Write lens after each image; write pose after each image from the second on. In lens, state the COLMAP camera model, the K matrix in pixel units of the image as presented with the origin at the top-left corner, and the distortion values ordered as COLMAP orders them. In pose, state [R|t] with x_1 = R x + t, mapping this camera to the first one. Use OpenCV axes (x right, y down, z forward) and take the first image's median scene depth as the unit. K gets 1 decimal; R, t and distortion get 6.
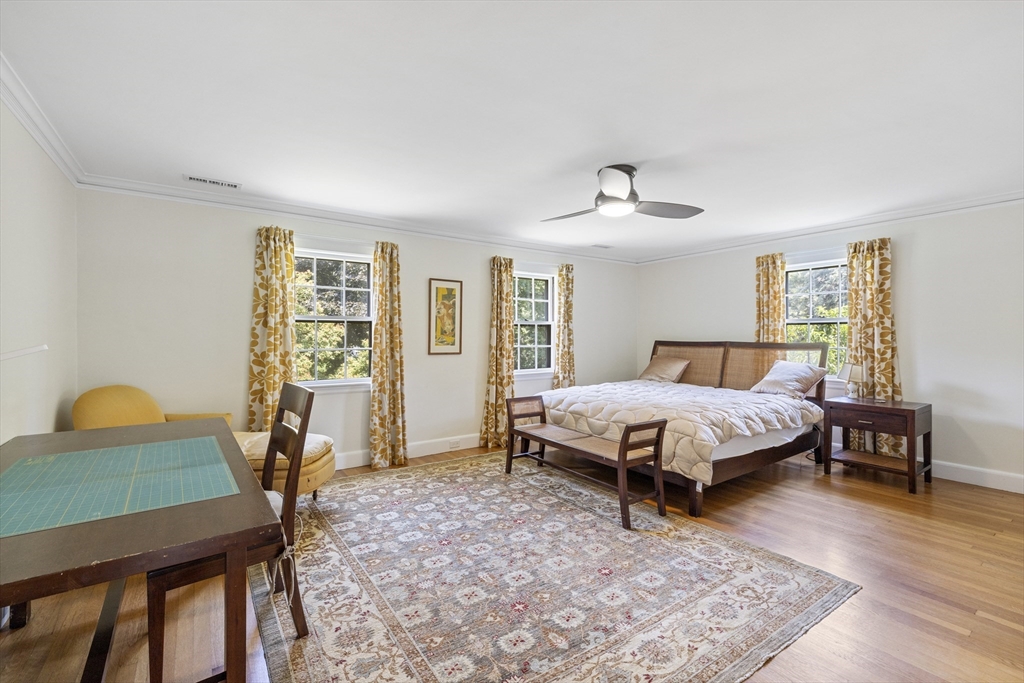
lens RADIAL K [[434.1, 0, 506.3], [0, 434.1, 338.5], [0, 0, 1]] dist [0.000148, -0.000057]
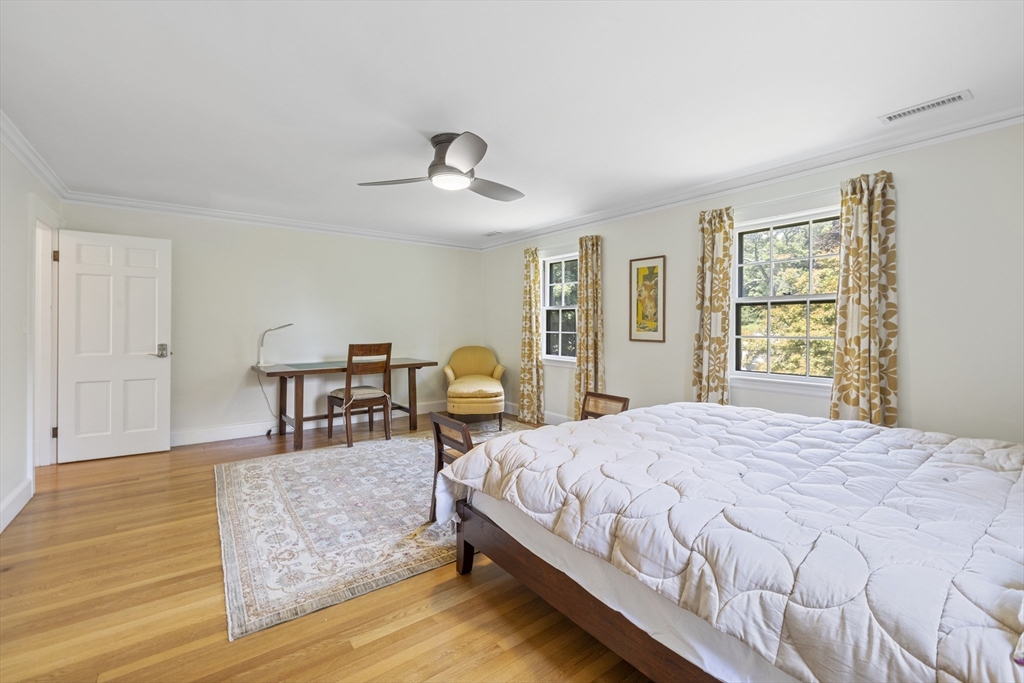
lens RADIAL K [[434.1, 0, 507.3], [0, 434.1, 332.1], [0, 0, 1]] dist [0.000148, -0.000057]
pose [[0.037299, 0.018380, -0.999135, 0.757542], [-0.001251, 0.999831, 0.018346, 0.001204], [0.999303, 0.000566, 0.037315, 0.692124]]
